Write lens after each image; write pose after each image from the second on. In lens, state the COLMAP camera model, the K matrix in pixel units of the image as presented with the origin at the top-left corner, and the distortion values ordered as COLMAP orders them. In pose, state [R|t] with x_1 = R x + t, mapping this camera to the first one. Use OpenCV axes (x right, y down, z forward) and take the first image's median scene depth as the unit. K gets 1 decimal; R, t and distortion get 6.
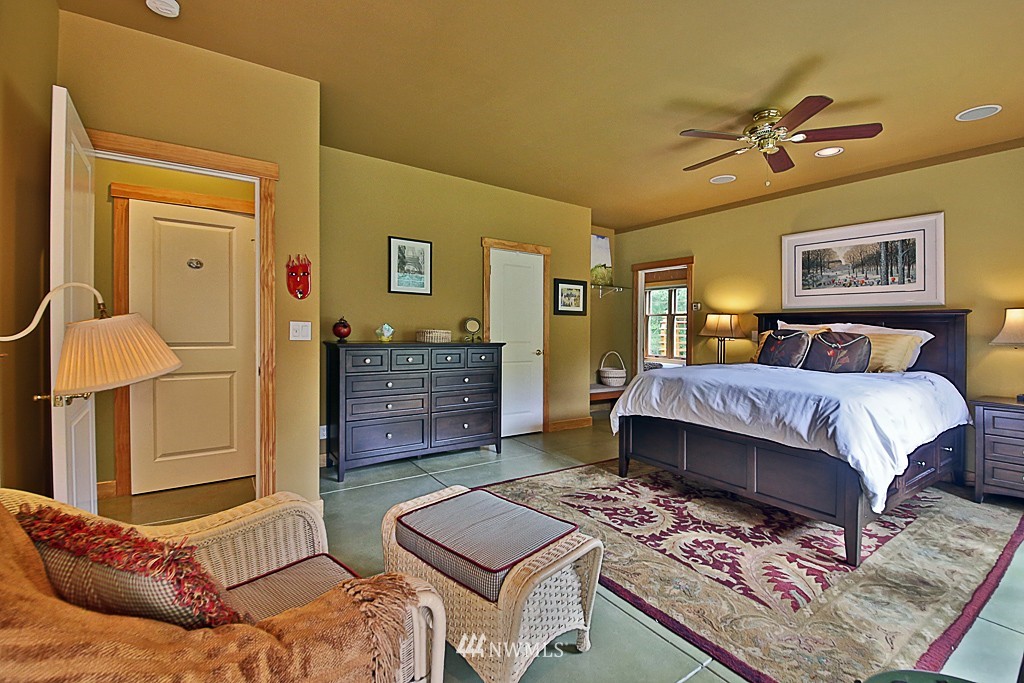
lens RADIAL K [[433.6, 0, 512.0], [0, 433.6, 341.5], [0, 0, 1]] dist [-0.011936, -0.009117]
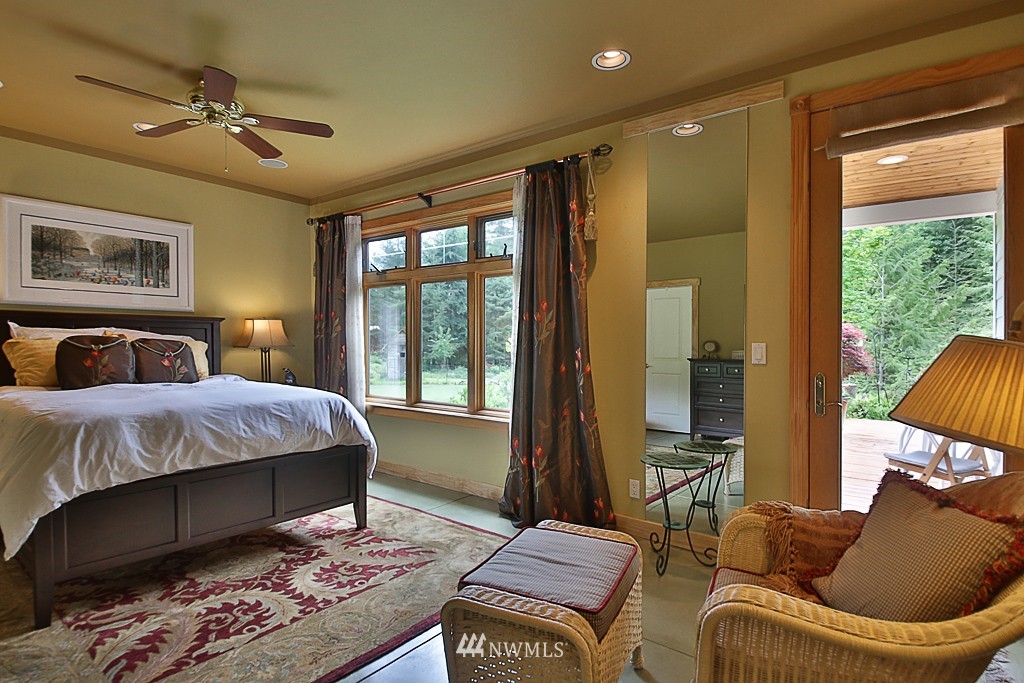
lens RADIAL K [[526.9, 0, 512.0], [0, 526.9, 341.5], [0, 0, 1]] dist [-0.019292, -0.001048]
pose [[-0.311433, -0.017391, 0.950109, -0.588152], [0.016574, 0.999581, 0.023729, -0.036311], [-0.950124, 0.023137, -0.311014, 0.787499]]
